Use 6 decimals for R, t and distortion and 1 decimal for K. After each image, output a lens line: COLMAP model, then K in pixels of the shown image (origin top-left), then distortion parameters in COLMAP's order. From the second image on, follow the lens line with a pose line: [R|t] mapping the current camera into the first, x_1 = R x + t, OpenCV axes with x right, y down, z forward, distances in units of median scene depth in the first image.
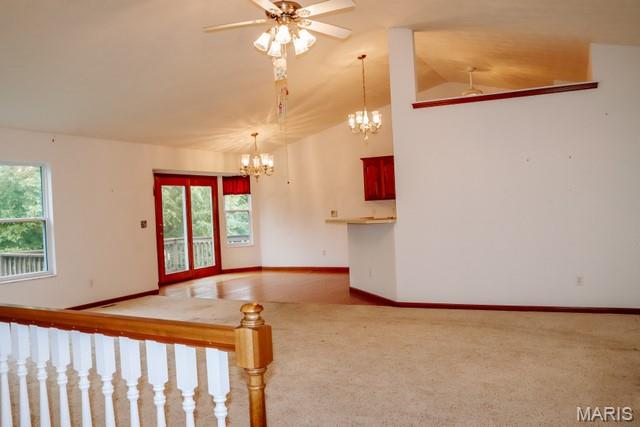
lens RADIAL K [[526.8, 0, 318.4], [0, 526.8, 215.4], [0, 0, 1]] dist [-0.177936, 0.139323]
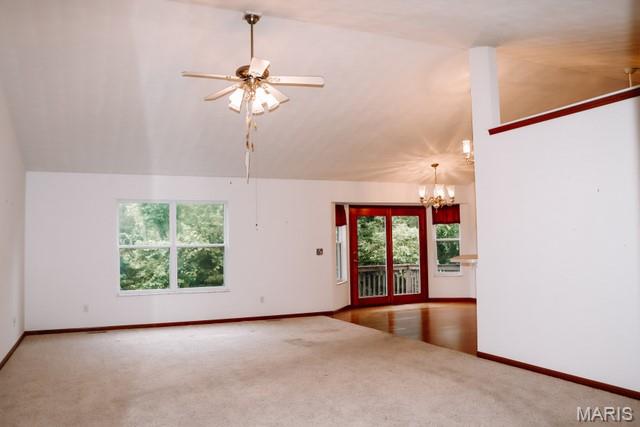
lens RADIAL K [[526.8, 0, 318.4], [0, 526.8, 215.4], [0, 0, 1]] dist [-0.177936, 0.139323]
pose [[0.787361, -0.003123, -0.616484, 0.316829], [-0.023629, 0.999099, -0.035241, -0.018364], [0.616039, 0.042314, 0.786578, 0.082330]]
